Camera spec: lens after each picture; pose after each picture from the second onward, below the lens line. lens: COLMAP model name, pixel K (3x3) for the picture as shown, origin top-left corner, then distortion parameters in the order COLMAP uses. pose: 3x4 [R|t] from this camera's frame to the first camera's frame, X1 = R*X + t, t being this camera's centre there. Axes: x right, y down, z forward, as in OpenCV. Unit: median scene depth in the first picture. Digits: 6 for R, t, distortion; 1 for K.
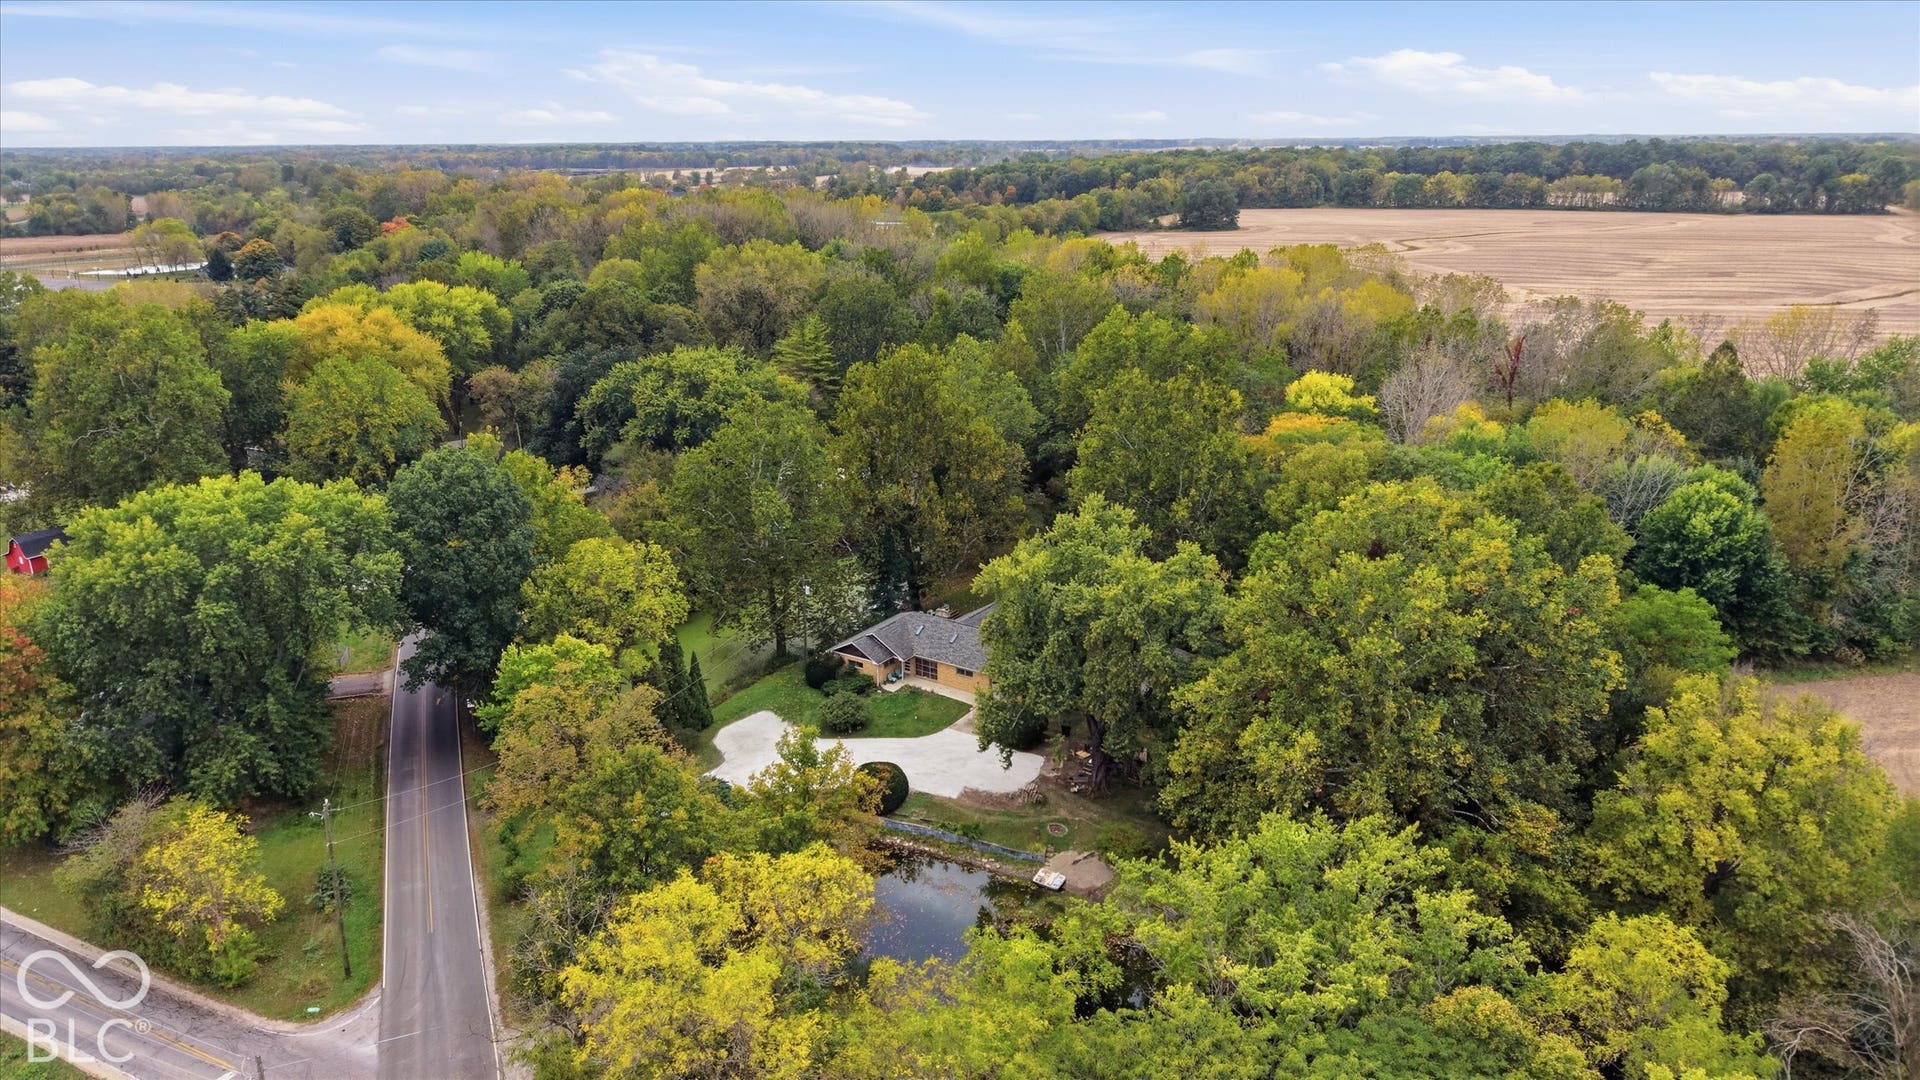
lens RADIAL K [[1261.6, 0, 960.0], [0, 1261.6, 540.0], [0, 0, 1]] dist [0.056253, -0.086400]
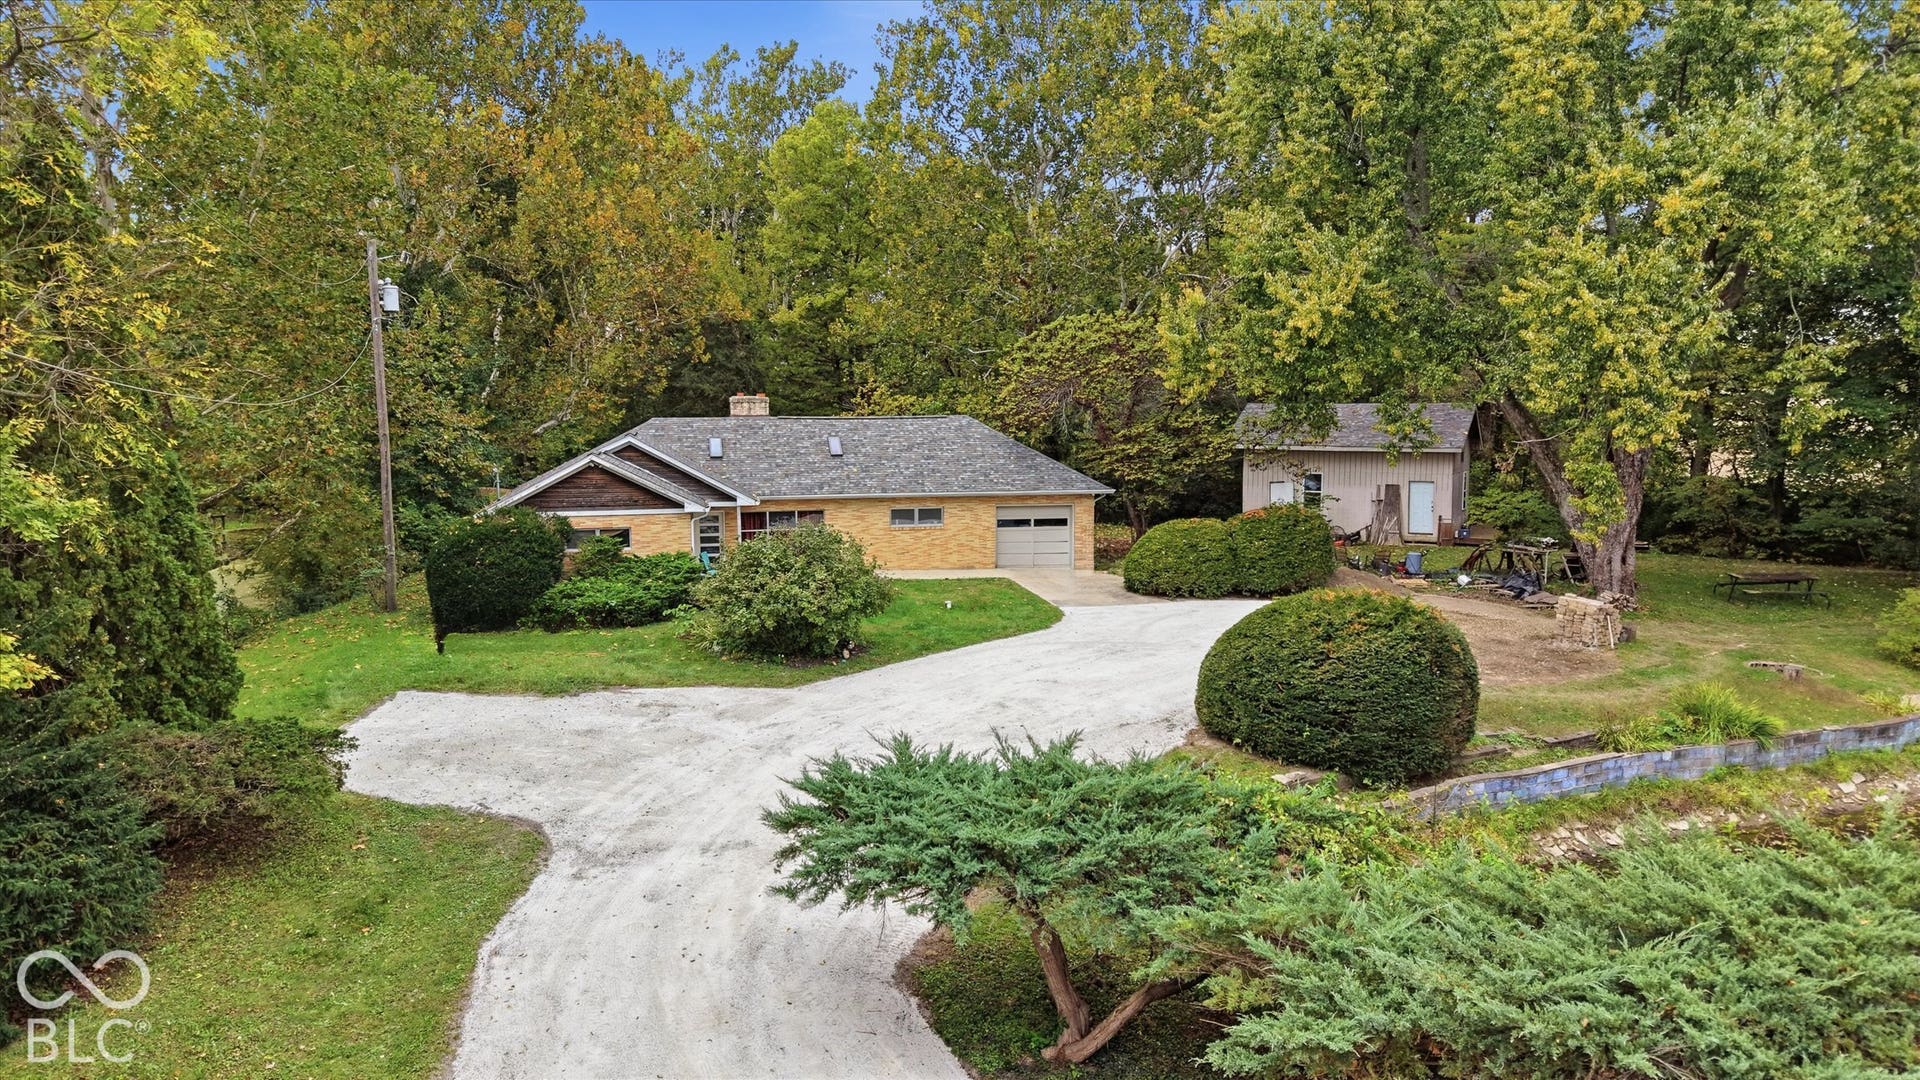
lens RADIAL K [[1261.6, 0, 960.0], [0, 1261.6, 540.0], [0, 0, 1]] dist [0.056253, -0.086400]
pose [[0.703711, -0.085748, 0.705293, -0.288514], [0.220399, 0.970065, -0.101967, 0.181314], [-0.675437, 0.227201, 0.701544, 0.888884]]
